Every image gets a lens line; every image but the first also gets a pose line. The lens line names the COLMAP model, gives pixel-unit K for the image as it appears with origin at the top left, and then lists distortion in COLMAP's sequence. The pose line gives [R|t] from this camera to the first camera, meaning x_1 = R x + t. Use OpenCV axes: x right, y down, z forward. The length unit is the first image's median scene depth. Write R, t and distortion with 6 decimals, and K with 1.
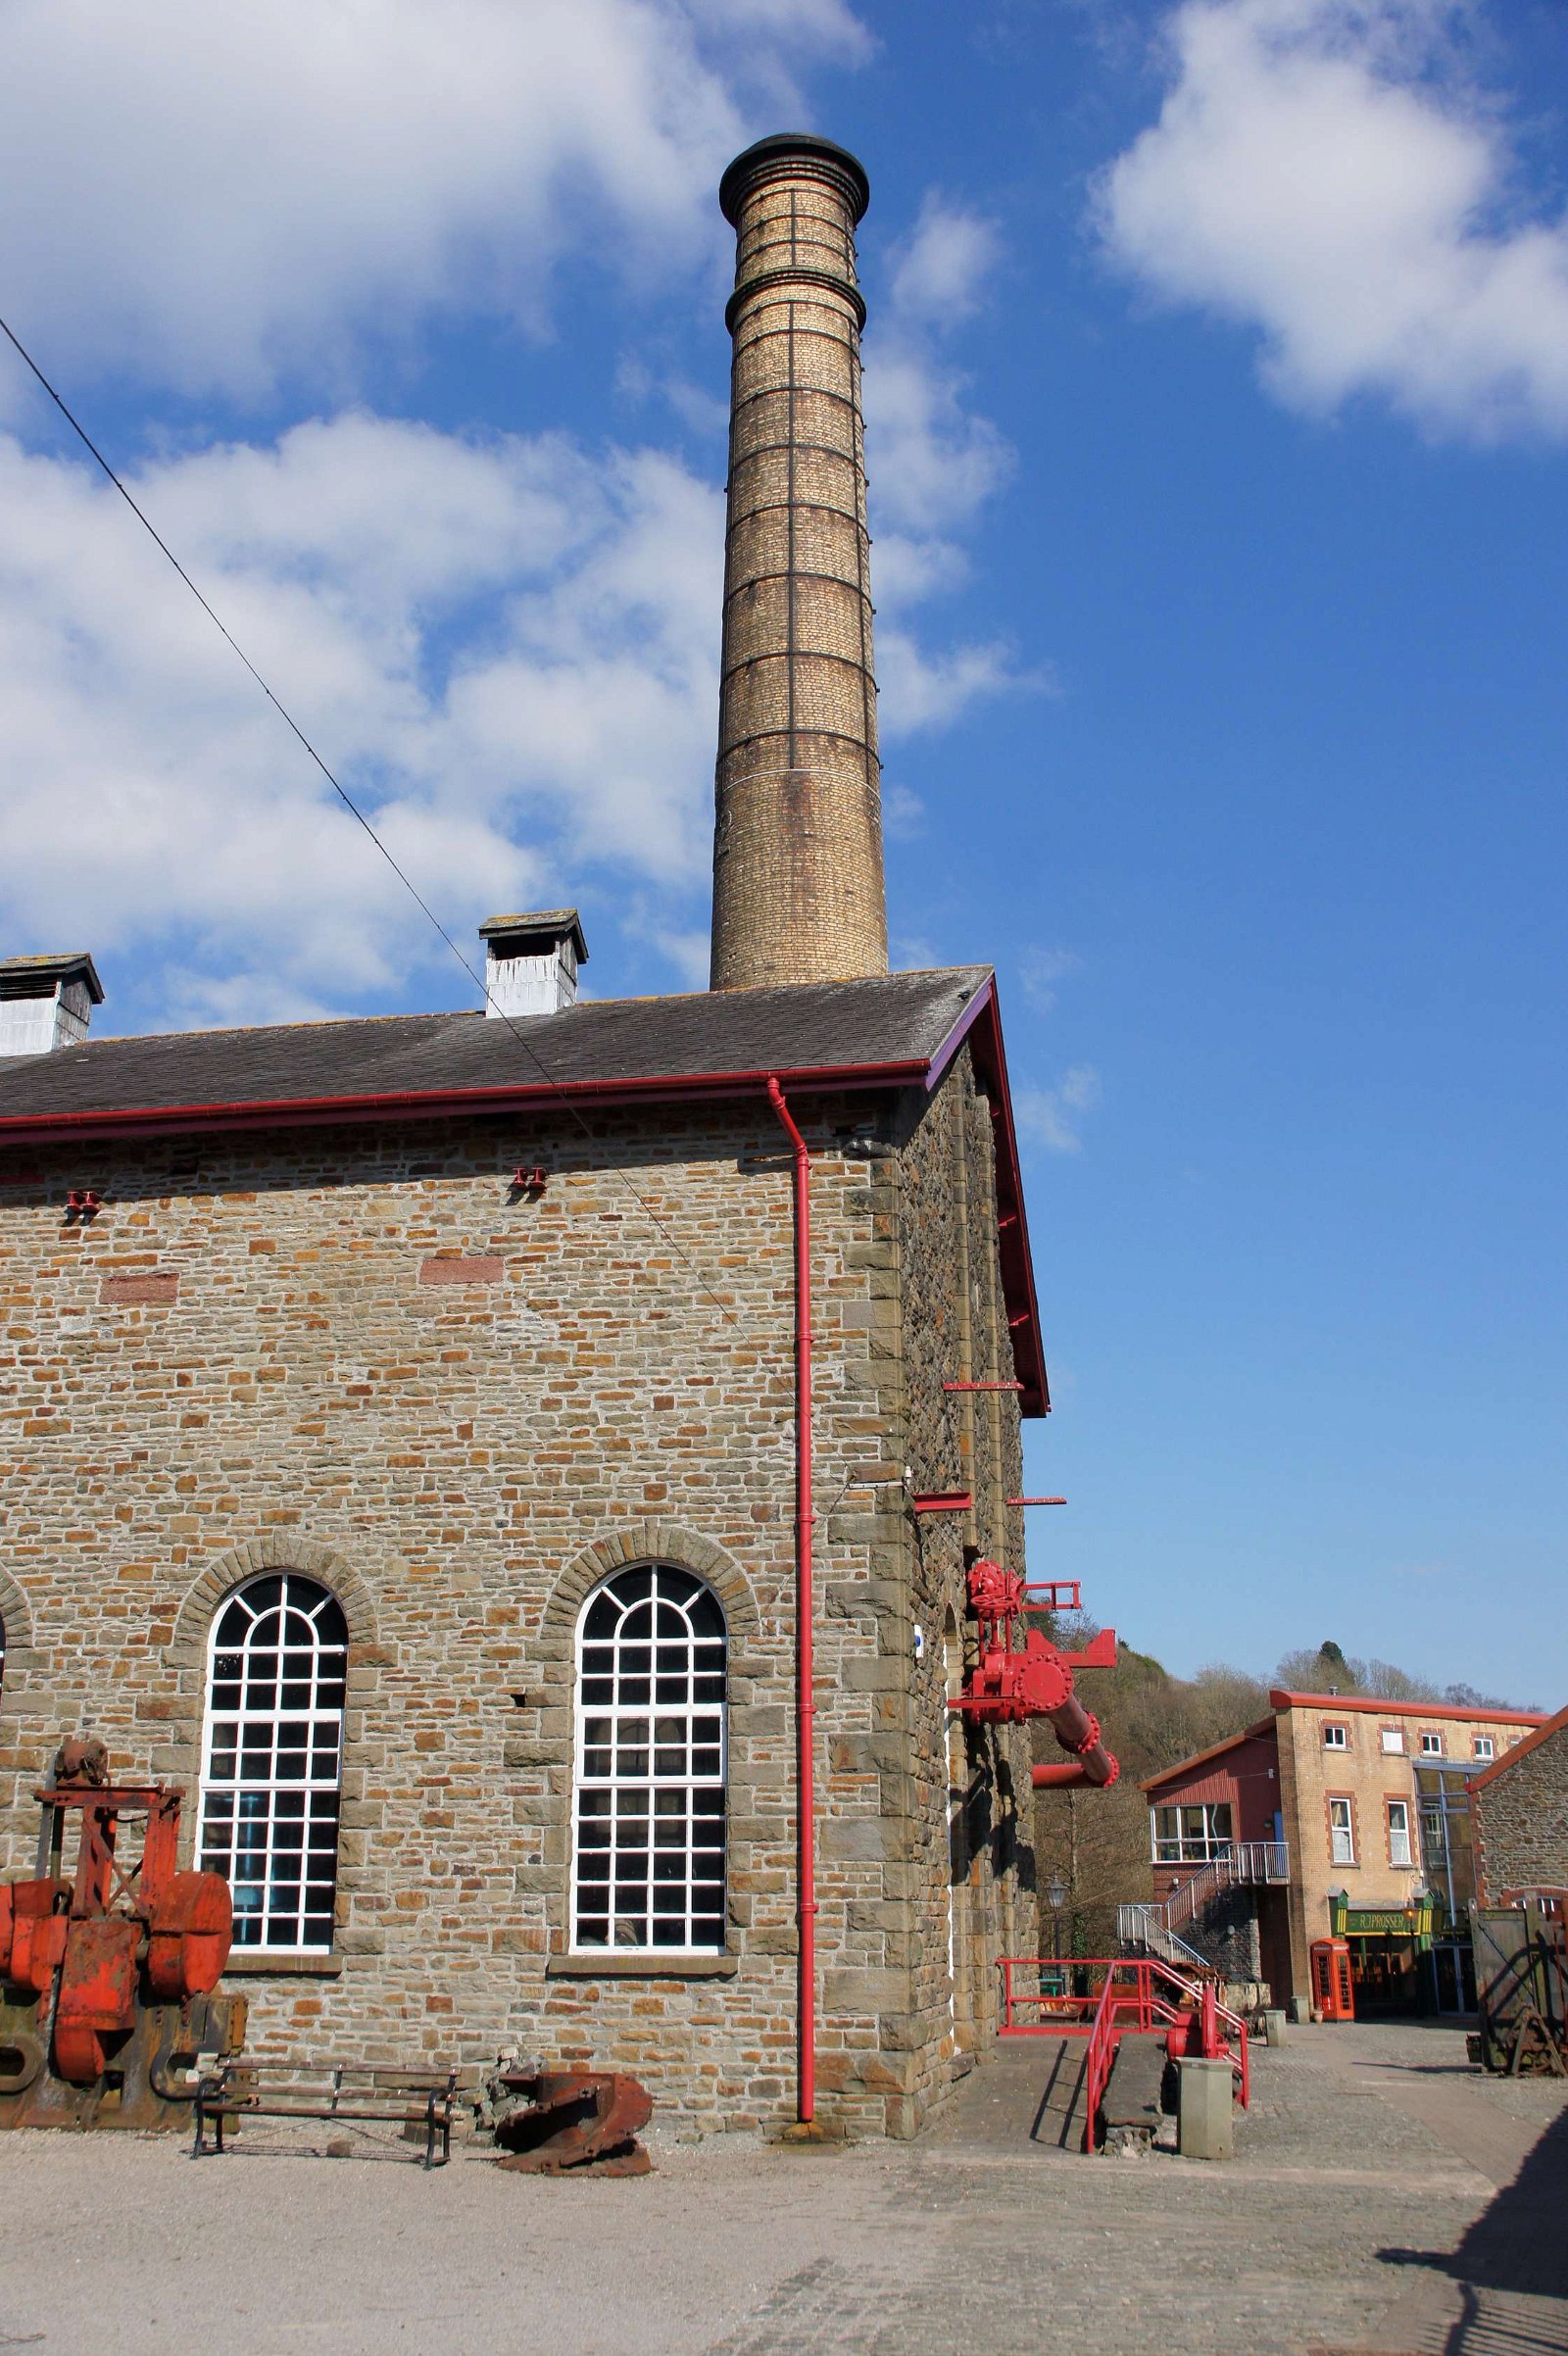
lens RADIAL K [[2345.4, 0, 784.0], [0, 2345.4, 1178.0], [0, 0, 1]] dist [-0.090261, 0.135756]
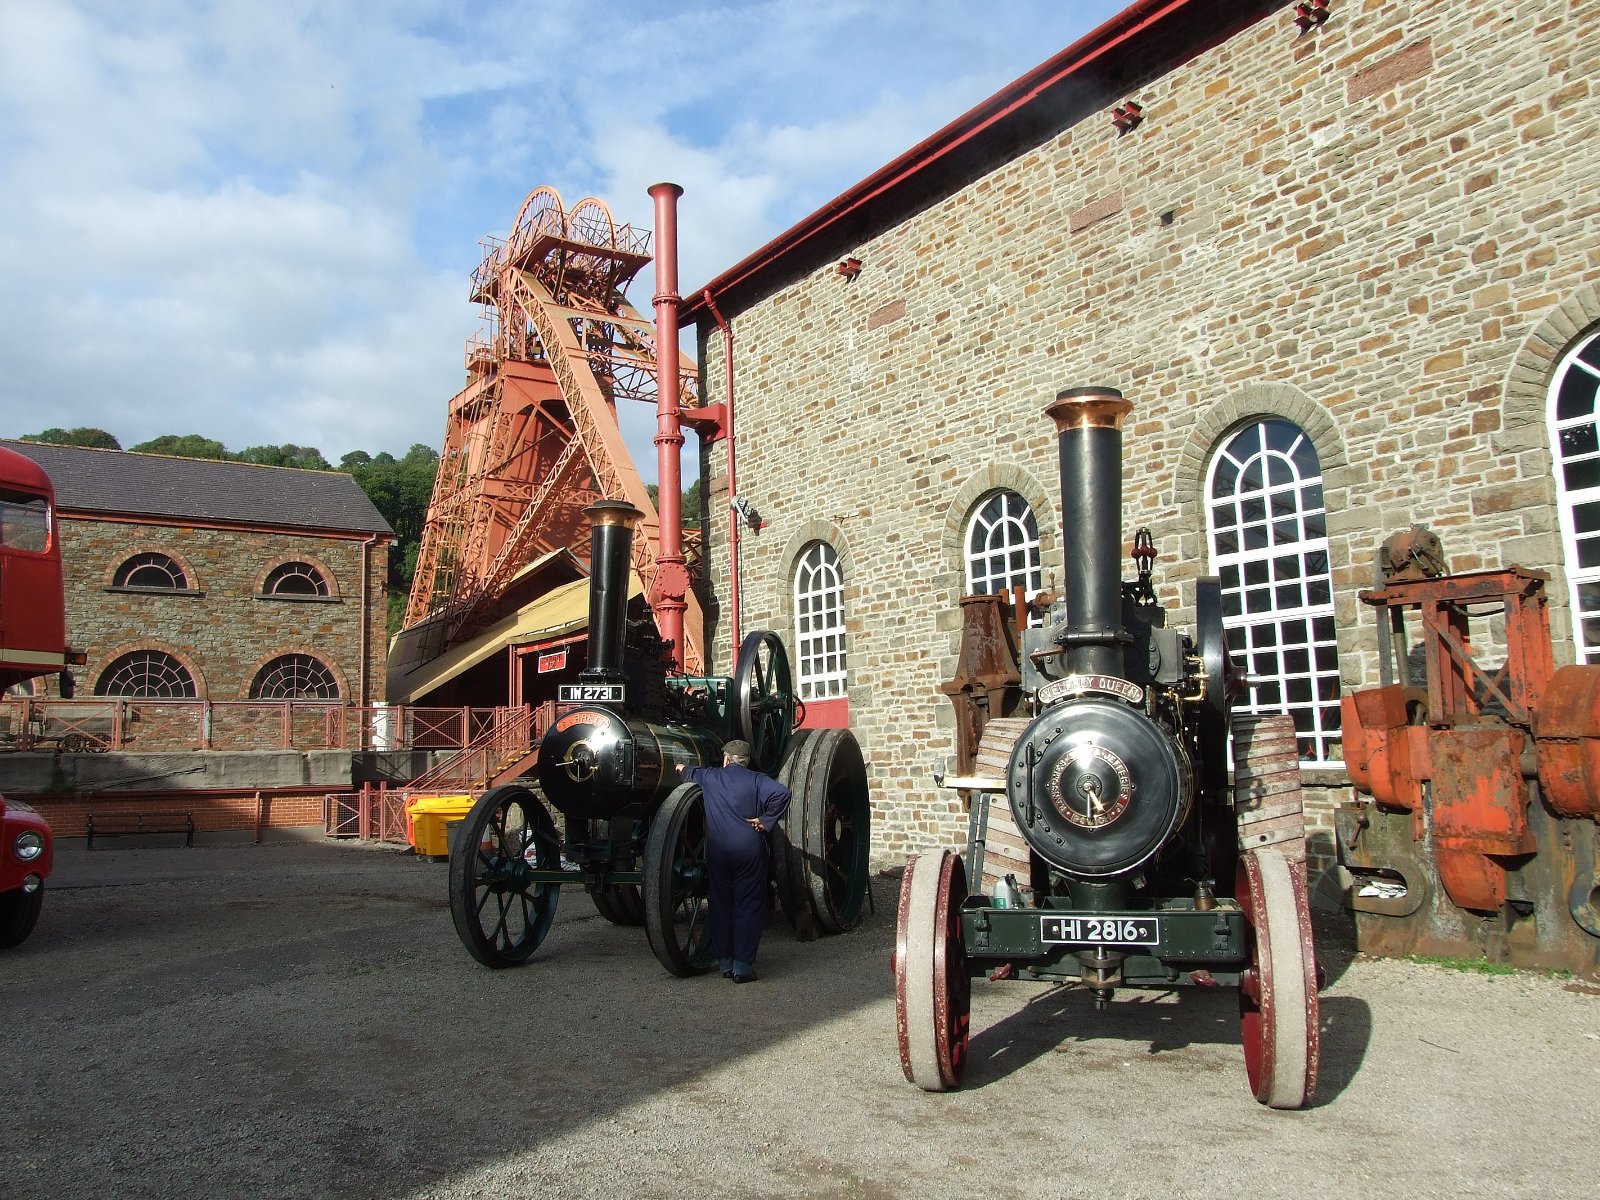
lens RADIAL K [[1294.4, 0, 796.9], [0, 1294.4, 543.1], [0, 0, 1]] dist [-0.054776, 0.065788]
pose [[0.711834, -0.132108, -0.689812, -0.121667], [0.230797, 0.971607, 0.052089, 0.153616], [0.663344, -0.196285, 0.722113, 0.453489]]
